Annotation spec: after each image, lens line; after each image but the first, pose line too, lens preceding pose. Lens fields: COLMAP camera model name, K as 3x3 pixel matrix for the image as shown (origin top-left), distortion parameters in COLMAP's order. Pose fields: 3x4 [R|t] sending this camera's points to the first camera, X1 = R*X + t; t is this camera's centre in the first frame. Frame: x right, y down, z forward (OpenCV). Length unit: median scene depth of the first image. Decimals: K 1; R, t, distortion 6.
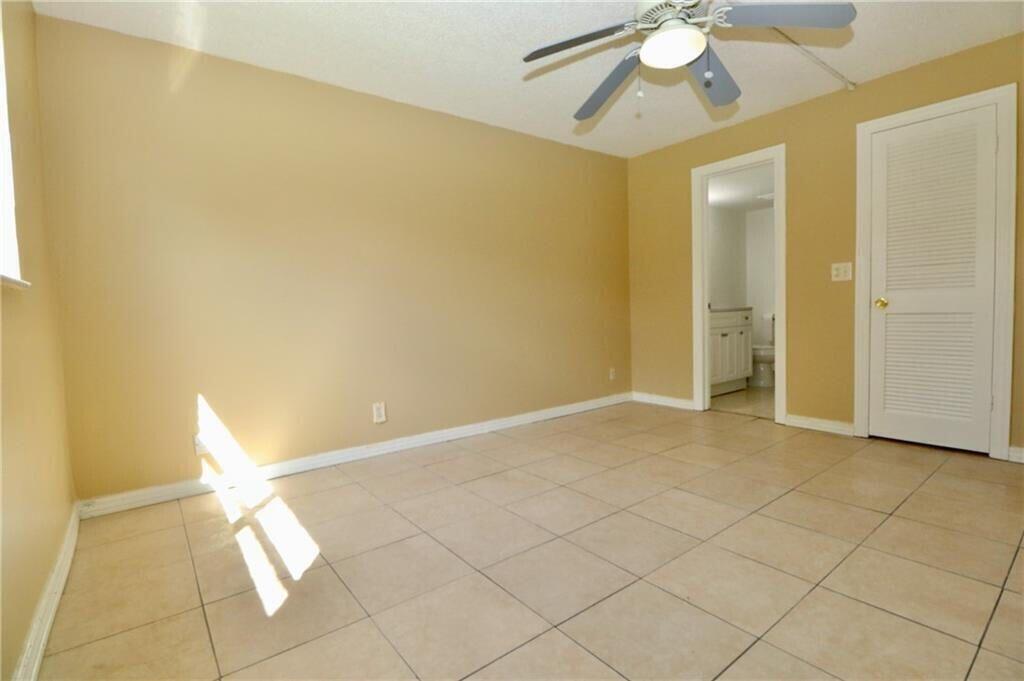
lens RADIAL K [[477.7, 0, 509.8], [0, 477.7, 334.7], [0, 0, 1]] dist [-0.021311, -0.000669]
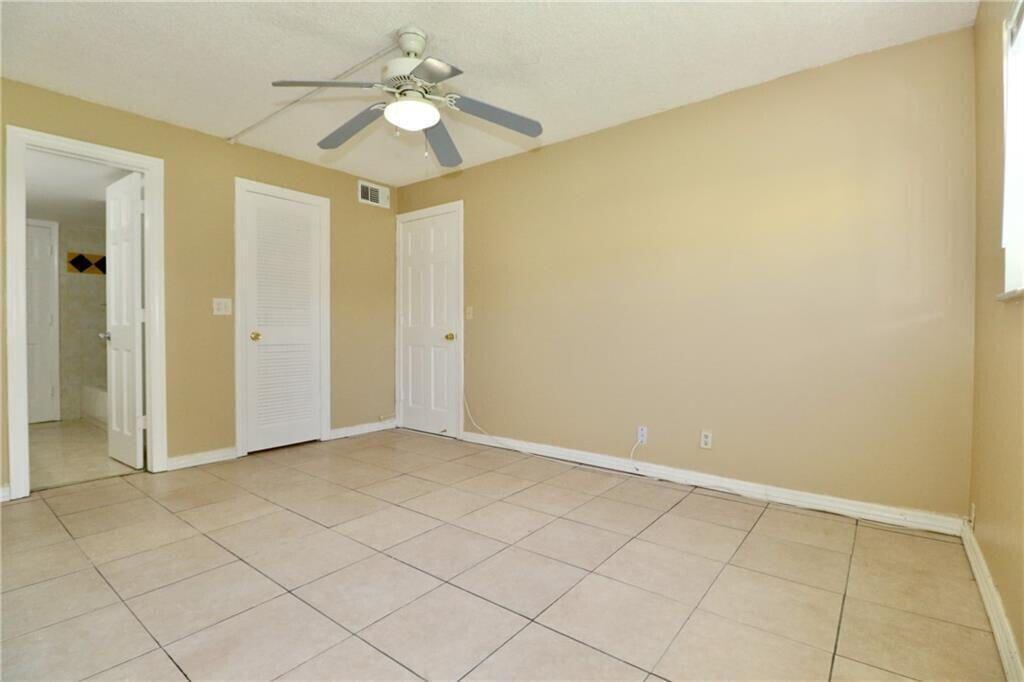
lens RADIAL K [[477.7, 0, 509.4], [0, 477.7, 339.9], [0, 0, 1]] dist [-0.021311, -0.000669]
pose [[-0.247307, 0.010221, 0.968883, -0.513500], [0.056866, 0.998374, 0.003983, -0.026795], [-0.967267, 0.056081, -0.247486, 0.672875]]
